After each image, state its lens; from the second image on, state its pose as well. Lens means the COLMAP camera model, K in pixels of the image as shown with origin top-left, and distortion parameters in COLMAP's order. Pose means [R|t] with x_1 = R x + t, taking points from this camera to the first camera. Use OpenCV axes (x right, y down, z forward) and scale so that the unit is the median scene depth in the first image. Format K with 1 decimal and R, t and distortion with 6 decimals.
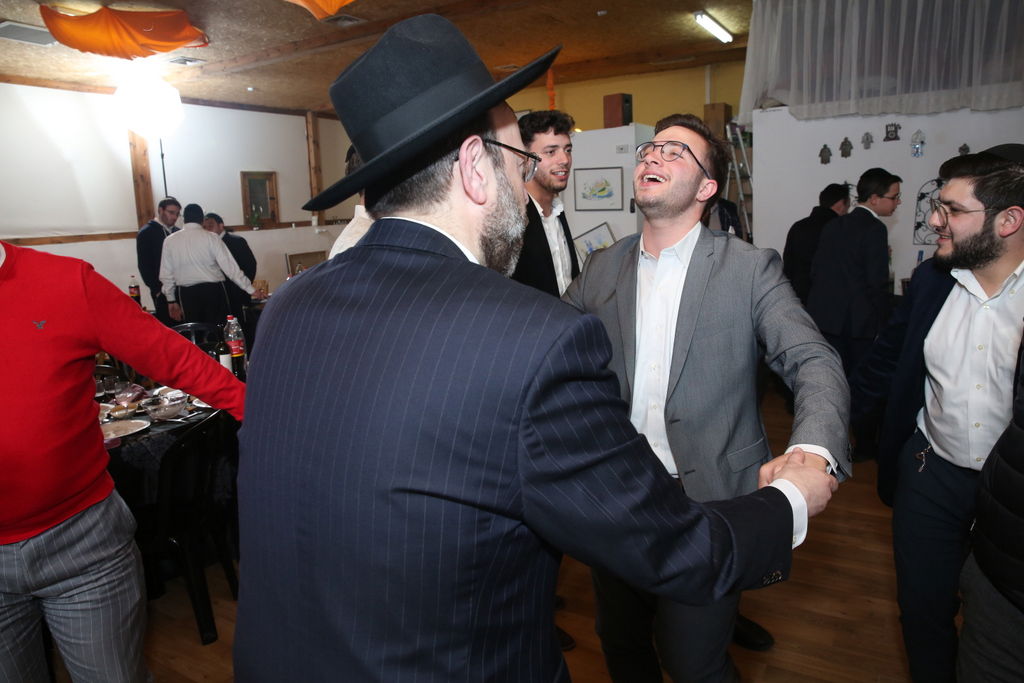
lens RADIAL K [[694.7, 0, 512.0], [0, 694.7, 341.5], [0, 0, 1]] dist [-0.111762, 0.086205]
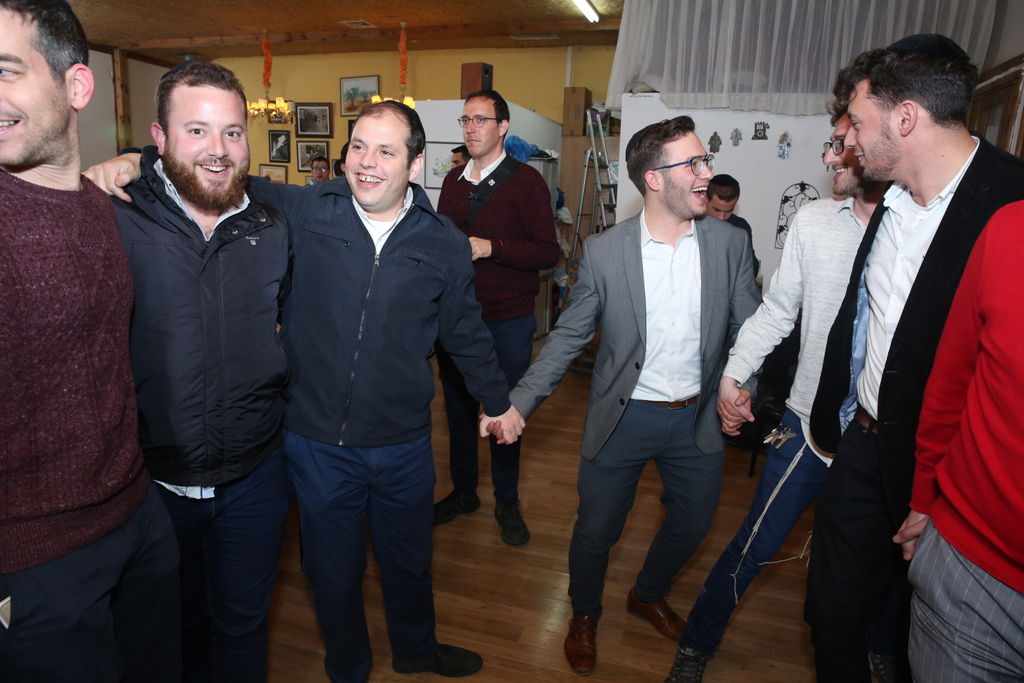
lens RADIAL K [[694.7, 0, 512.0], [0, 694.7, 341.5], [0, 0, 1]] dist [-0.111762, 0.086205]
pose [[0.972287, 0.029987, 0.231859, -0.001263], [-0.035923, 0.999125, 0.021425, -0.015645], [-0.231014, -0.029160, 0.972513, 0.116121]]
